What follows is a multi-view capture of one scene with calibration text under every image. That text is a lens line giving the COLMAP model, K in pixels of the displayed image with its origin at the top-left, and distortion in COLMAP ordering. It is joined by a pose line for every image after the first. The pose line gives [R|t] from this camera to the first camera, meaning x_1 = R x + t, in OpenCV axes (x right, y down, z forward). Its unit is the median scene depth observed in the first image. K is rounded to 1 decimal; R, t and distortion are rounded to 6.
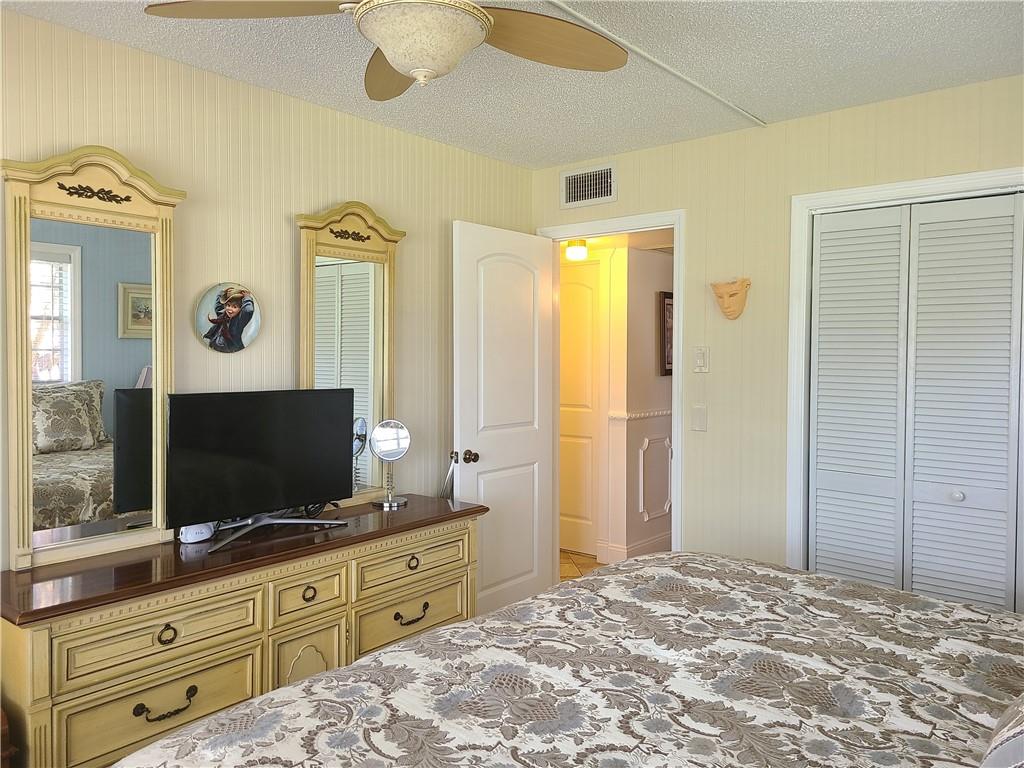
lens RADIAL K [[766.7, 0, 504.7], [0, 766.7, 378.3], [0, 0, 1]] dist [0.059826, -0.037977]
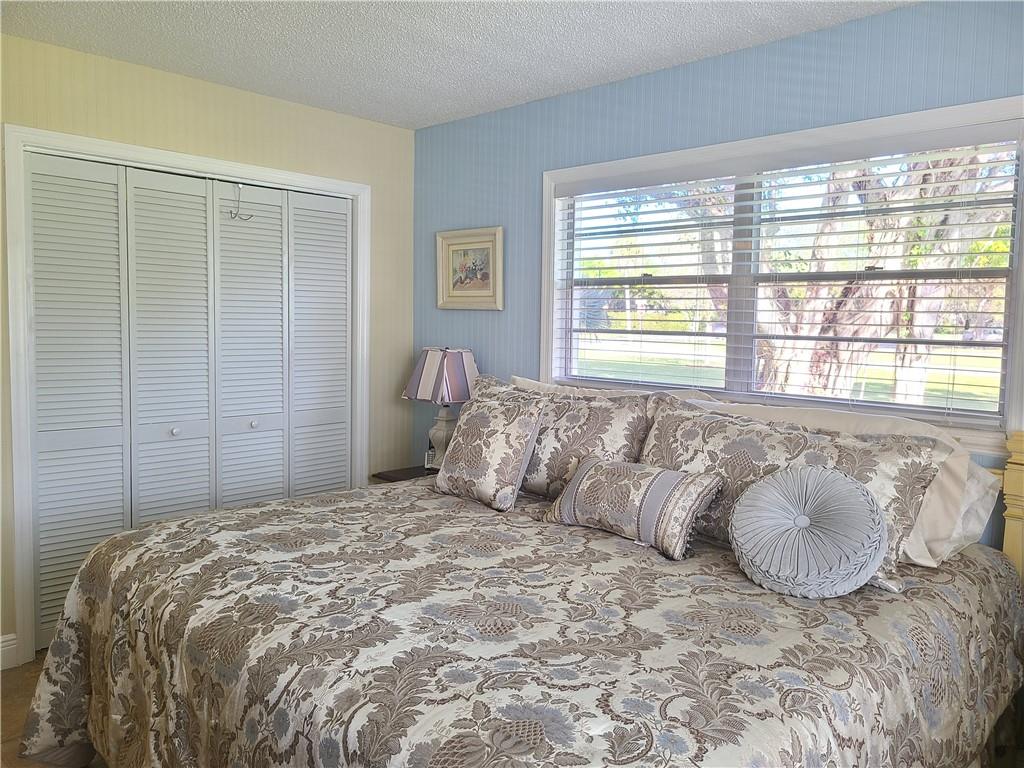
lens RADIAL K [[766.7, 0, 503.8], [0, 766.7, 384.6], [0, 0, 1]] dist [0.059826, -0.037977]
pose [[0.085515, -0.091187, 0.992155, -0.946540], [0.013353, 0.995818, 0.090373, -0.030920], [-0.996247, 0.005520, 0.086375, 0.740943]]
